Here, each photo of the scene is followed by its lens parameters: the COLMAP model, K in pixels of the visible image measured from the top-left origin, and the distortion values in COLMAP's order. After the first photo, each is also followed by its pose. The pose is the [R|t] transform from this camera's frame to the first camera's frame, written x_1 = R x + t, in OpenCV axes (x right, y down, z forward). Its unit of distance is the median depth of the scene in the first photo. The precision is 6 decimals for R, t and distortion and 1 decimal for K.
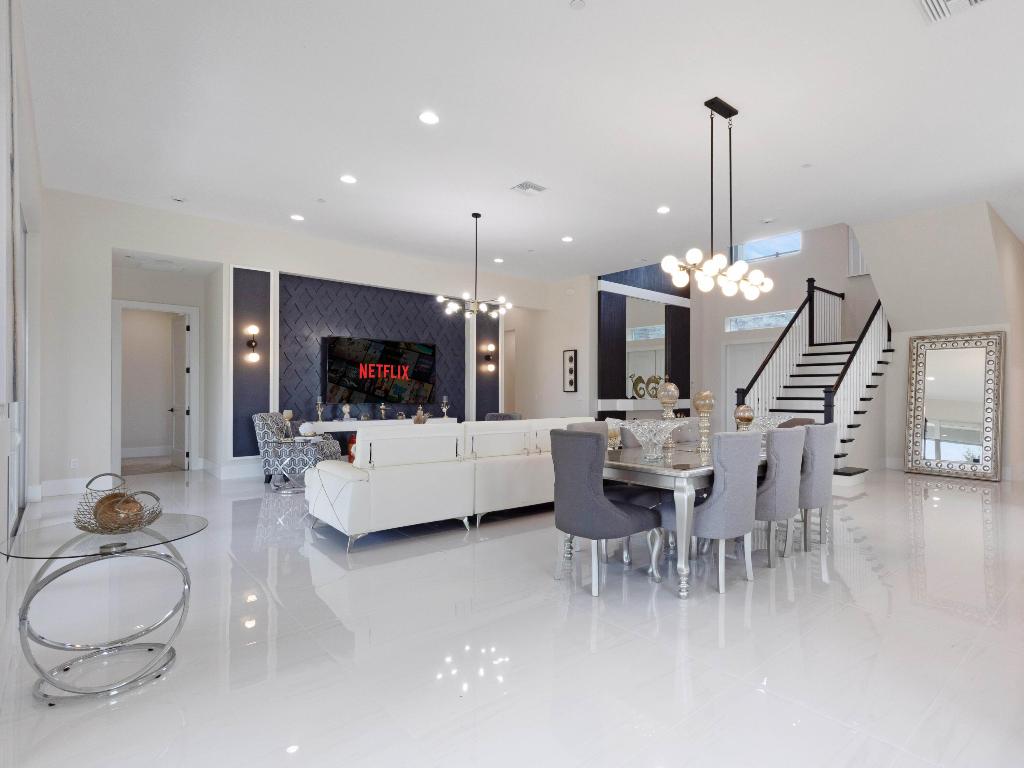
lens RADIAL K [[514.6, 0, 507.3], [0, 514.6, 391.7], [0, 0, 1]] dist [0.001531, 0.000560]
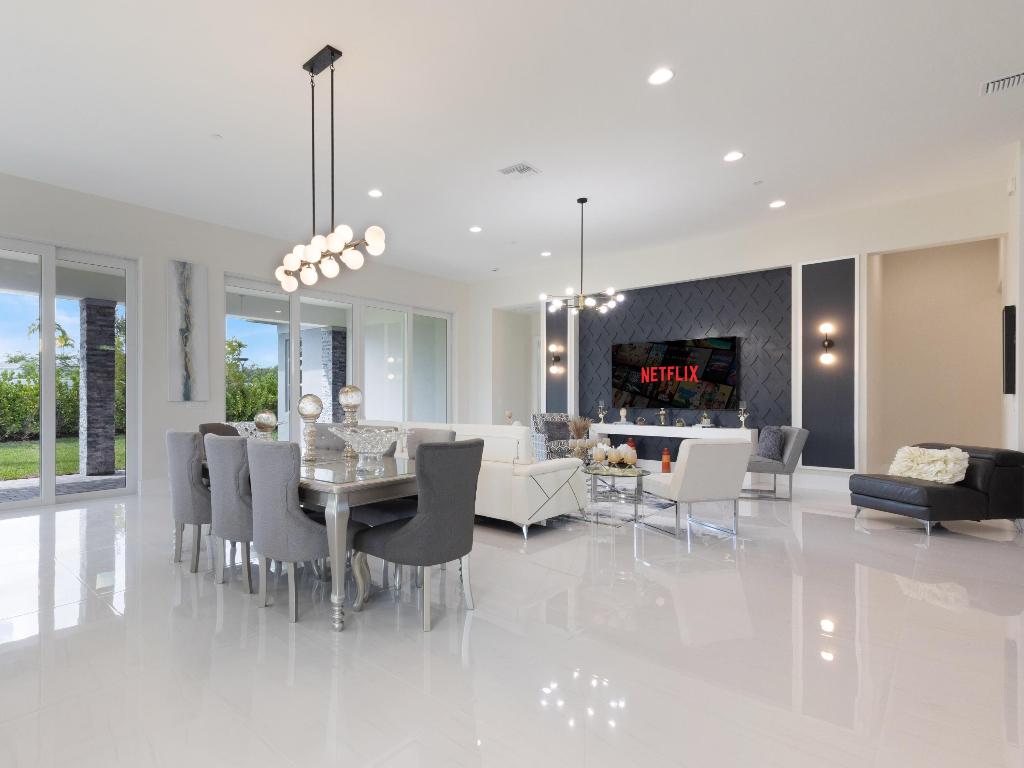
lens RADIAL K [[514.6, 0, 507.3], [0, 514.6, 391.7], [0, 0, 1]] dist [0.001531, 0.000560]
pose [[0.193297, -0.014603, -0.981032, 0.618600], [0.007830, 0.999880, -0.013340, 0.002598], [0.981109, -0.005103, 0.193388, 0.542581]]
